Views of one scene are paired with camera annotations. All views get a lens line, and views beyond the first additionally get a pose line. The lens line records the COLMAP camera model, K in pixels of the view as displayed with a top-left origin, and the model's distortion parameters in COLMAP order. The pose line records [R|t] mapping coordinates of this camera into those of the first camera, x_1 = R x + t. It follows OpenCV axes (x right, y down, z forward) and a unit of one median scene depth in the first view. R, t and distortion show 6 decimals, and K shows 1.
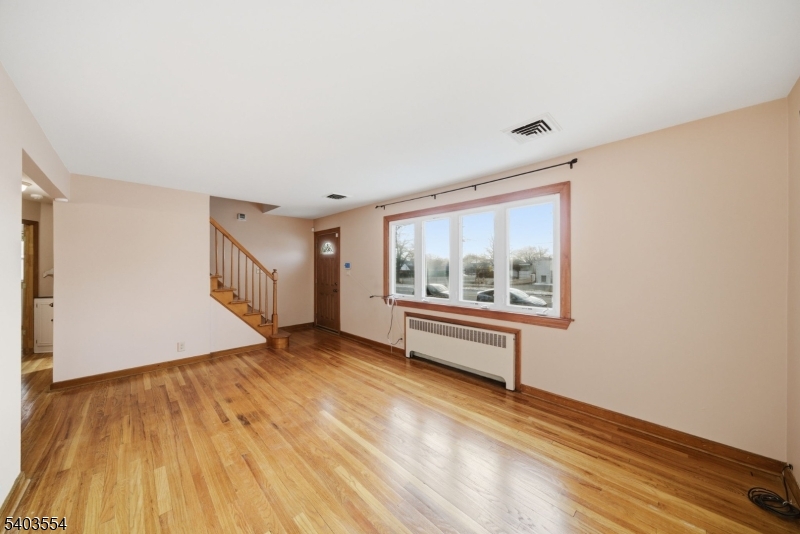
lens RADIAL K [[275.6, 0, 404.9], [0, 275.6, 266.6], [0, 0, 1]] dist [-0.002345, 0.000545]
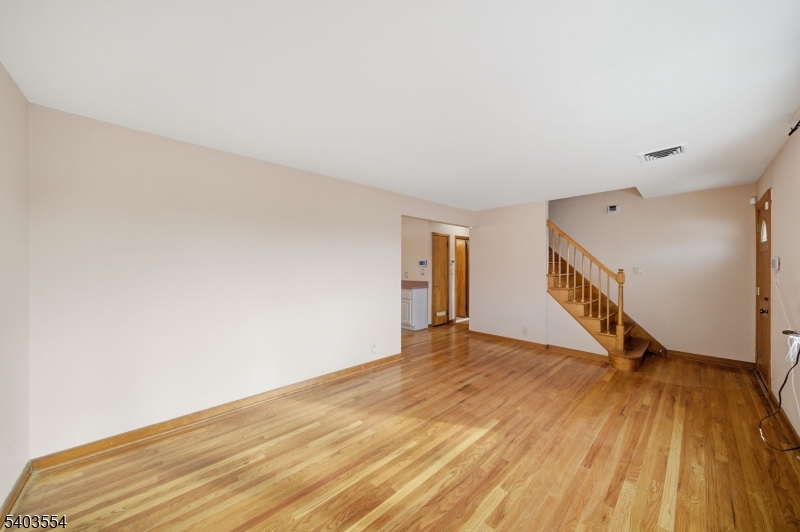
lens RADIAL K [[275.6, 0, 391.8], [0, 275.6, 265.2], [0, 0, 1]] dist [-0.002345, 0.000545]
pose [[-0.051830, -0.000742, -0.998656, 0.523599], [0.010123, 0.999948, -0.001269, -0.008845], [0.998605, -0.010175, -0.051820, 0.547536]]
